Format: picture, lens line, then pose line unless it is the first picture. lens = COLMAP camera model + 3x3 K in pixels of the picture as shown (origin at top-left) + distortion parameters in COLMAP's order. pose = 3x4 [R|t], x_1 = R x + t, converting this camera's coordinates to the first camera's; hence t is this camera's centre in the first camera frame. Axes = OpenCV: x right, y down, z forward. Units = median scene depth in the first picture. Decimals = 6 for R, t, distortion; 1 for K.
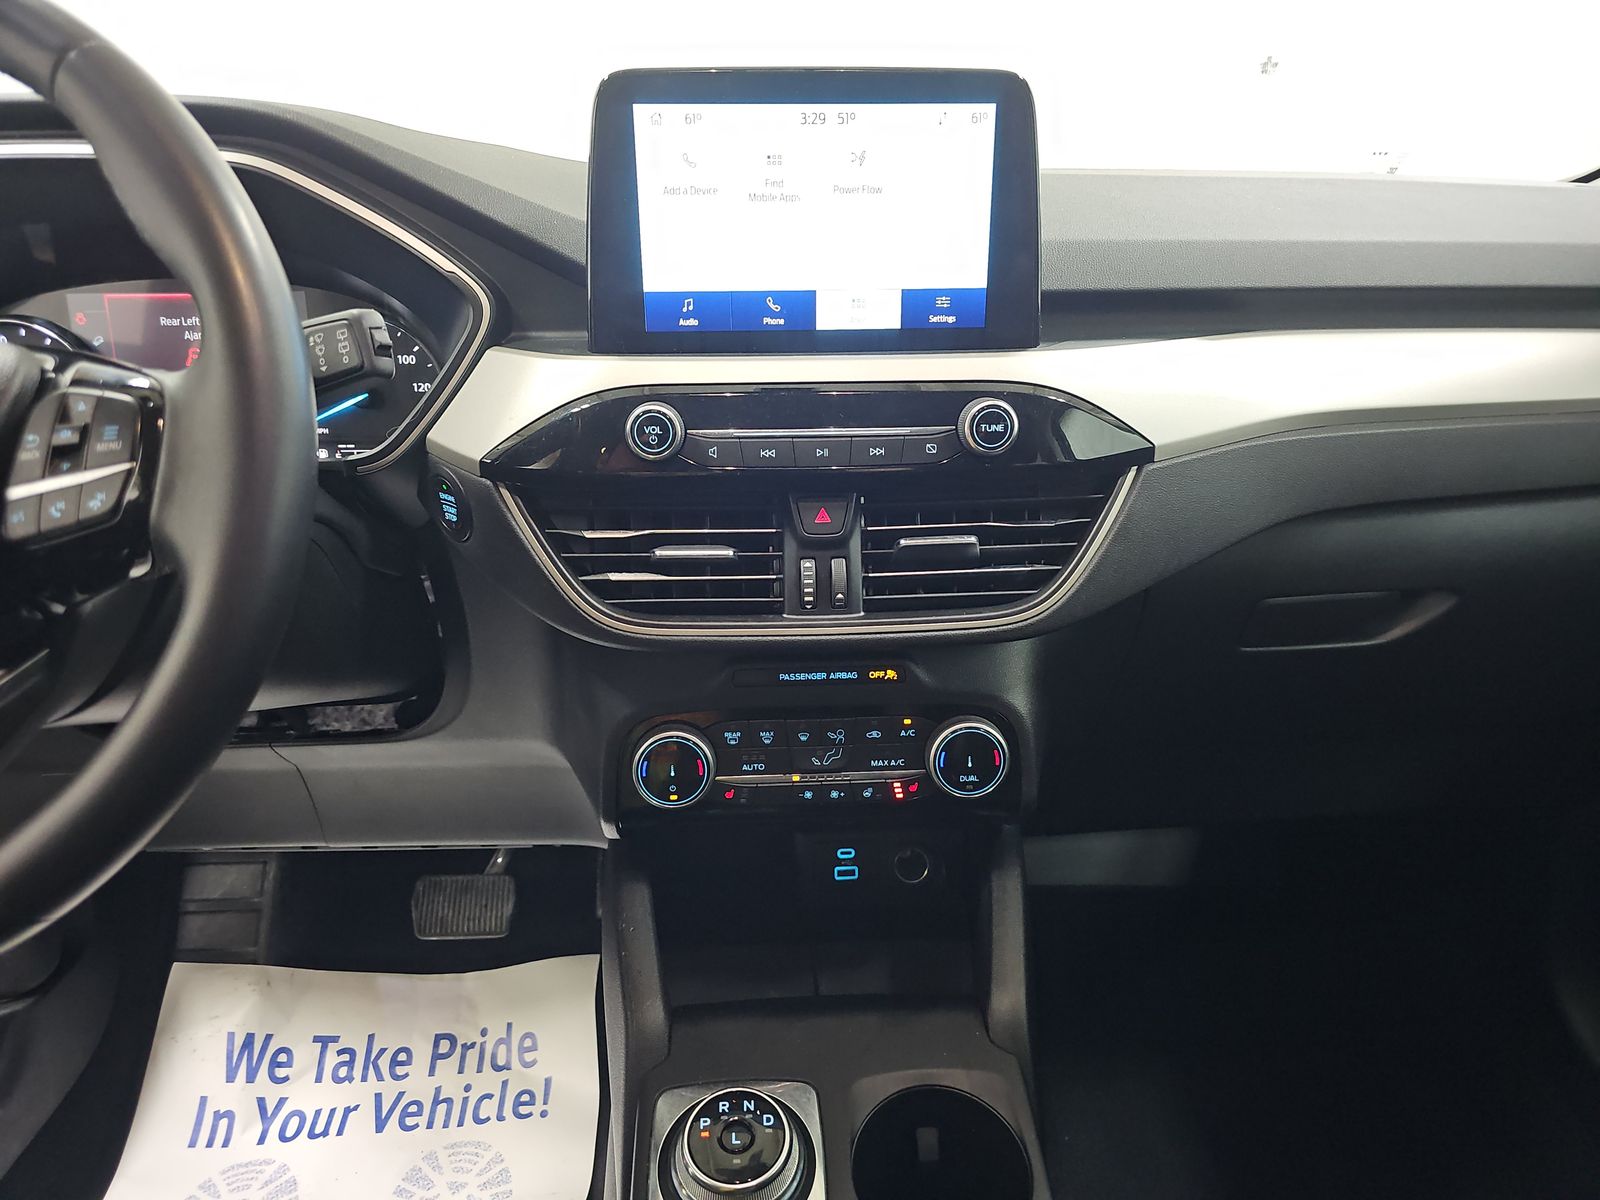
lens RADIAL K [[1068.6, 0, 800.0], [0, 1068.6, 600.0], [0, 0, 1]] dist [0.040671, -0.039346]
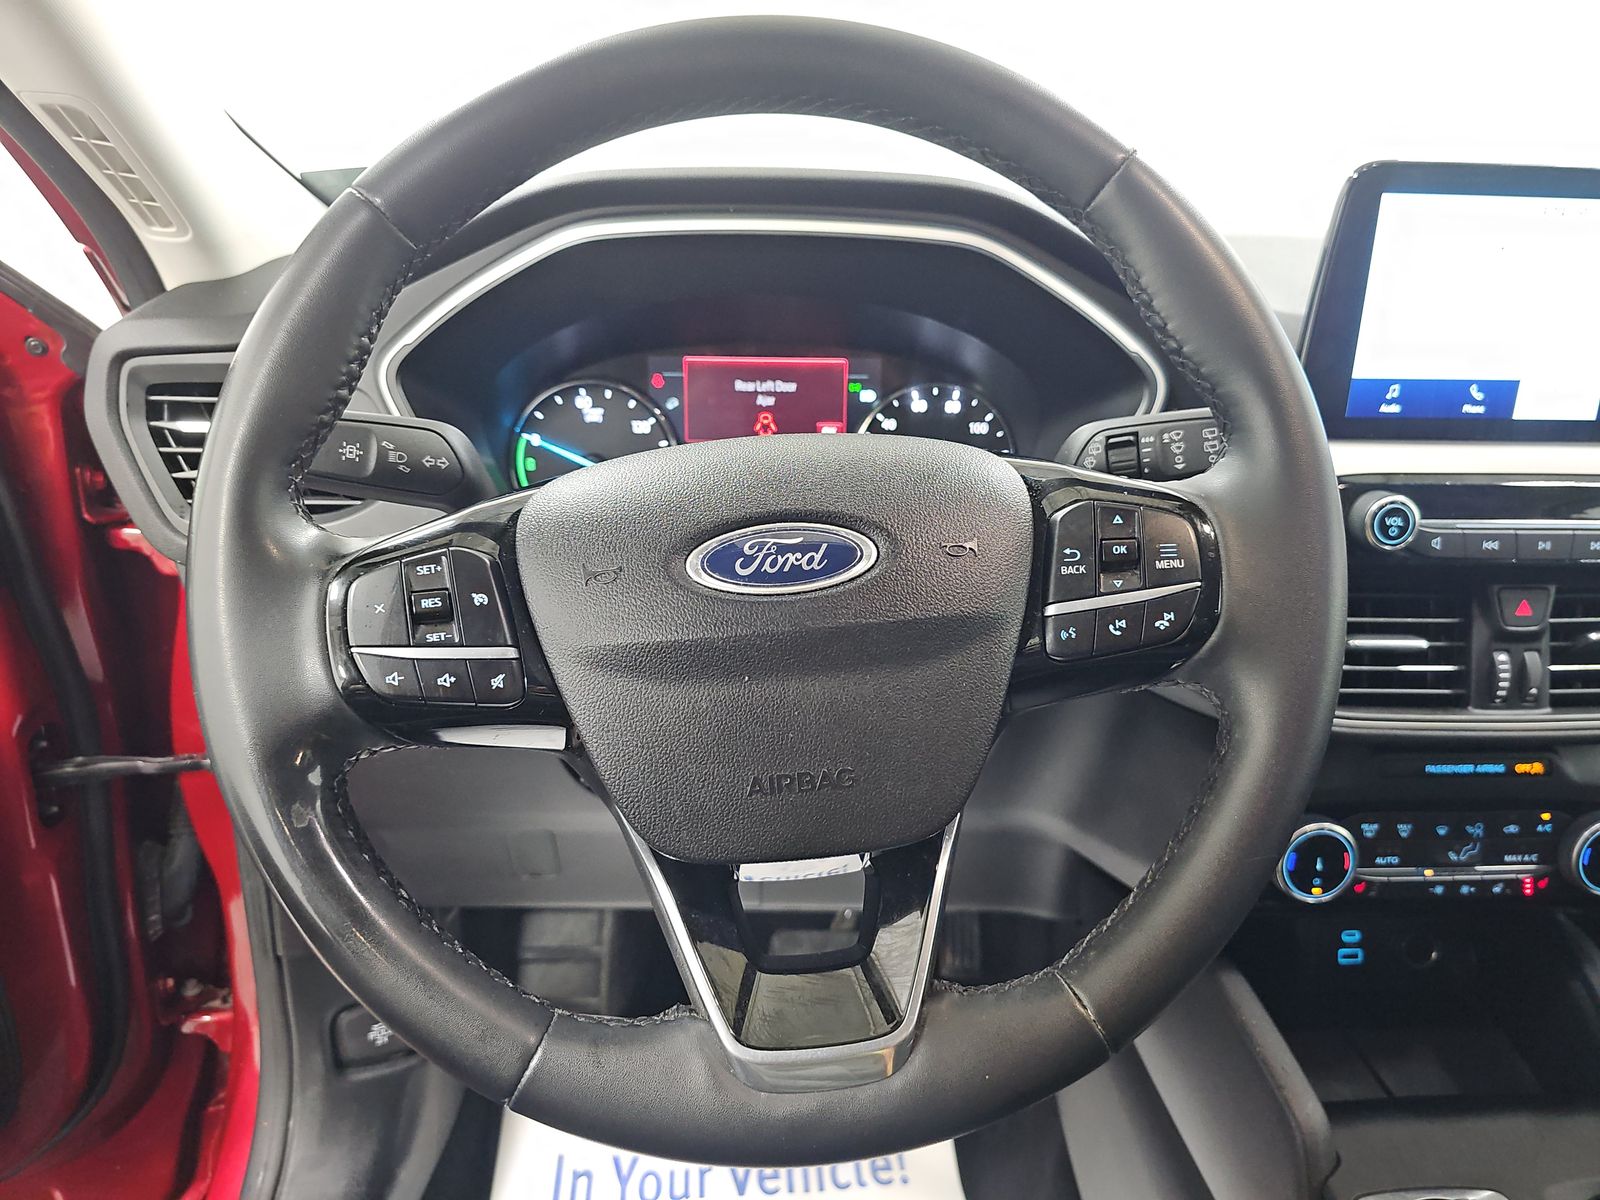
lens RADIAL K [[1054.6, 0, 800.9], [0, 1054.6, 580.6], [0, 0, 1]] dist [0.005365, -0.002581]
pose [[0.999725, 0.022957, 0.004745, -0.612344], [-0.022770, 0.999083, -0.036271, -0.052009], [-0.005573, 0.036153, 0.999331, 0.041441]]
